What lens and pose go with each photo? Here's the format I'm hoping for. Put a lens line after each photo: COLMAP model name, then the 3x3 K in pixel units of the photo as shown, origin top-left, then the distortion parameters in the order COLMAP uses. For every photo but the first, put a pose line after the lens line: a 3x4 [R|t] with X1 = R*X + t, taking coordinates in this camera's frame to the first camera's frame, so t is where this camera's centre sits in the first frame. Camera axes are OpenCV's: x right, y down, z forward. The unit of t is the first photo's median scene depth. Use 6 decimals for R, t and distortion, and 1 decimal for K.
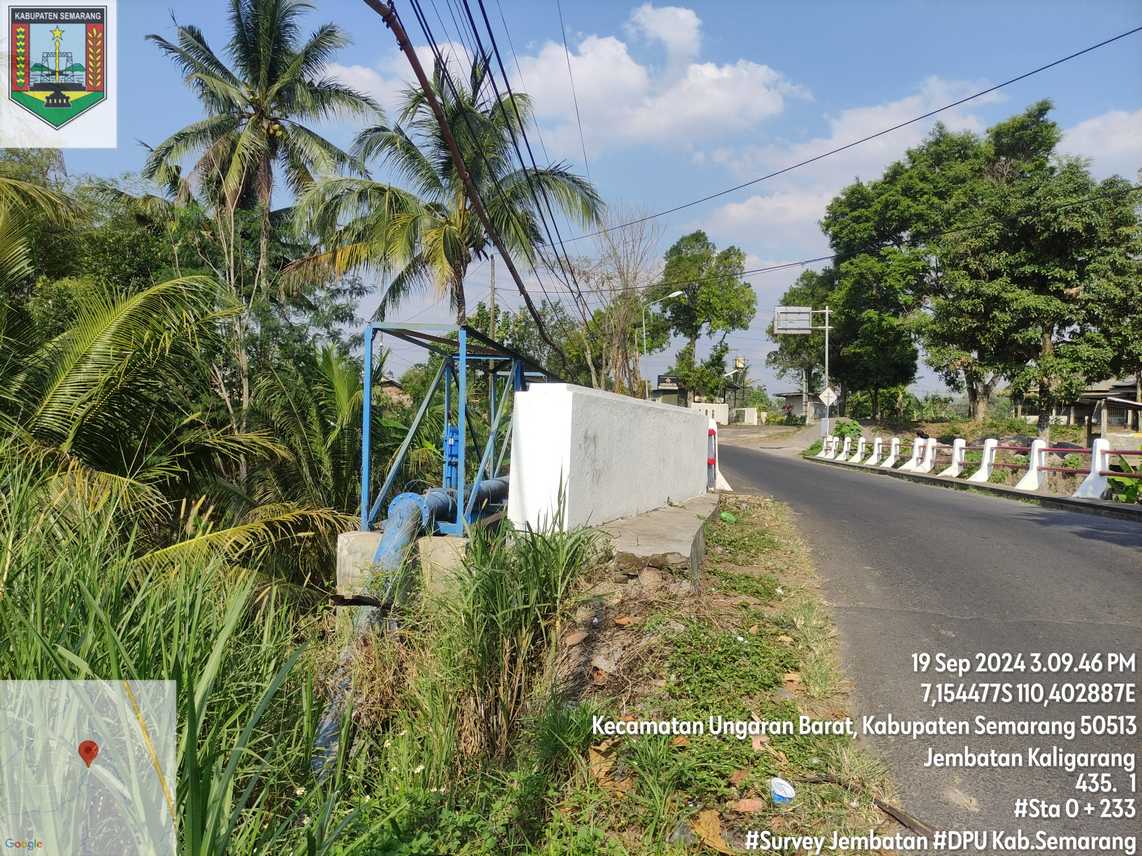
lens RADIAL K [[844.3, 0, 569.9], [0, 844.3, 426.7], [0, 0, 1]] dist [0.072795, -0.078511]
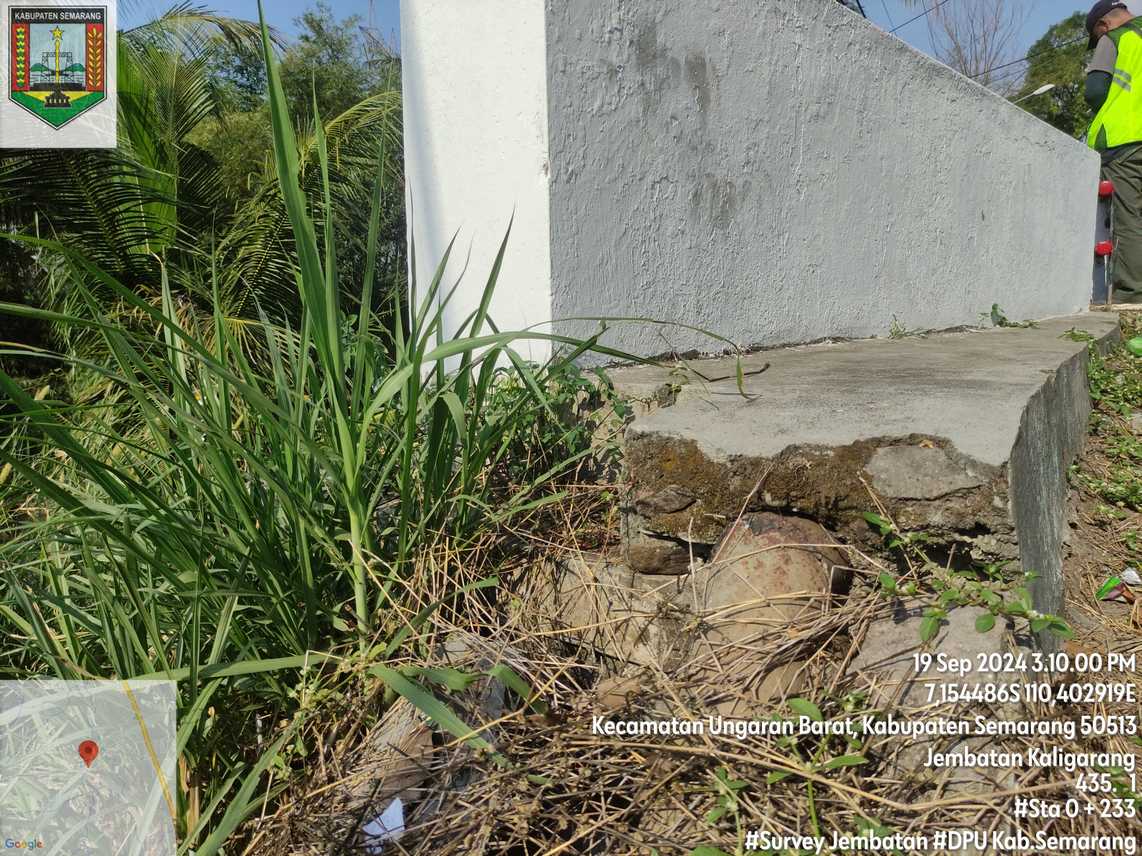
lens RADIAL K [[844.3, 0, 569.9], [0, 844.3, 426.7], [0, 0, 1]] dist [0.072795, -0.078511]
pose [[0.929859, 0.002393, -0.367908, 0.112198], [0.053367, 0.988526, 0.141310, 0.107000], [0.364025, -0.151033, 0.919062, 0.740703]]
